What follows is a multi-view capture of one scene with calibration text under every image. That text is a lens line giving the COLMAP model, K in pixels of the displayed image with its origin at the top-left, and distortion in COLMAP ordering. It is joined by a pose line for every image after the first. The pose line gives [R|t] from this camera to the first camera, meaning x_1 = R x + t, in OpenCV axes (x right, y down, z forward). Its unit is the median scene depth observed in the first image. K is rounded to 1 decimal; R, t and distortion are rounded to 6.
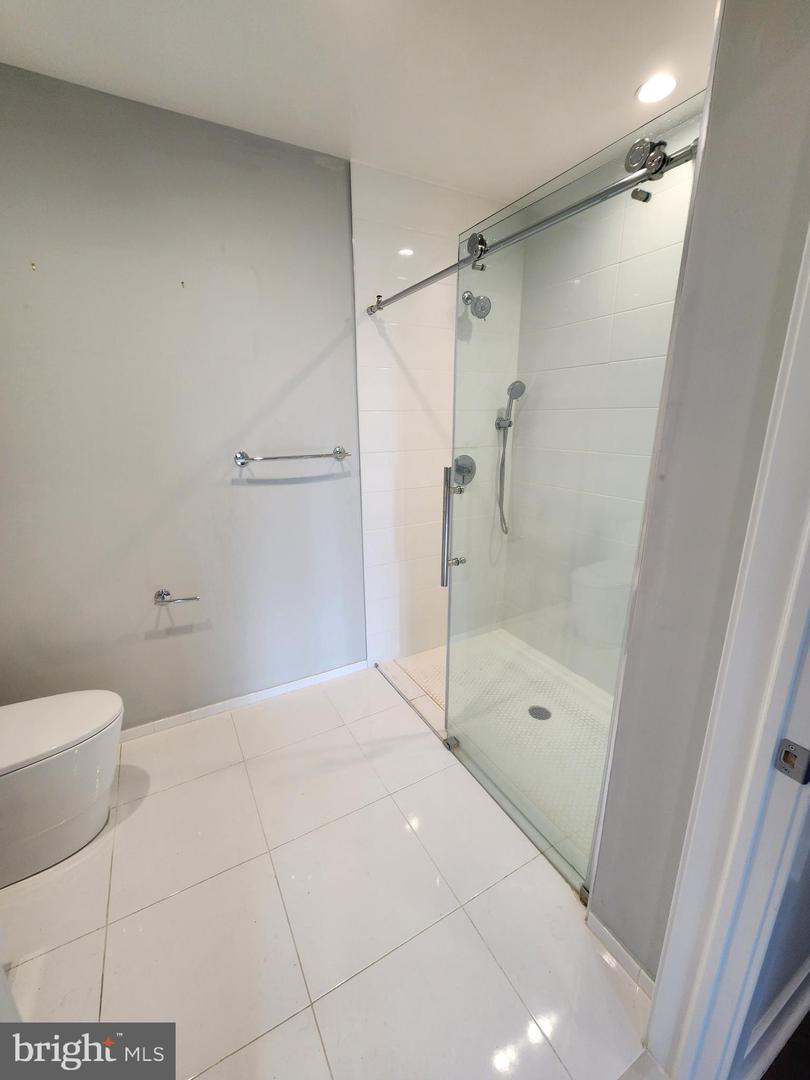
lens RADIAL K [[444.8, 0, 406.7], [0, 444.8, 539.5], [0, 0, 1]] dist [-0.003359, 0.000047]
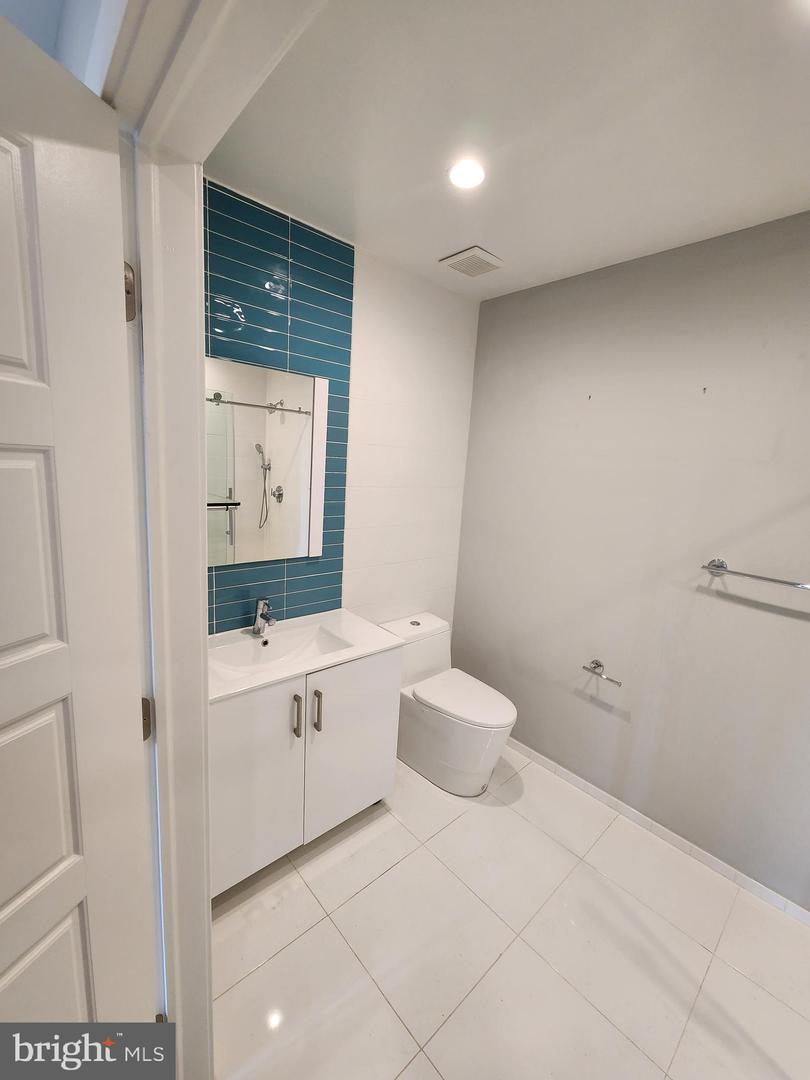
lens RADIAL K [[444.8, 0, 406.0], [0, 444.8, 538.3], [0, 0, 1]] dist [-0.003359, 0.000047]
pose [[0.213895, 0.185113, -0.959157, 0.338542], [-0.323734, 0.939827, 0.109188, -0.134260], [0.921653, 0.287157, 0.260952, 0.188913]]
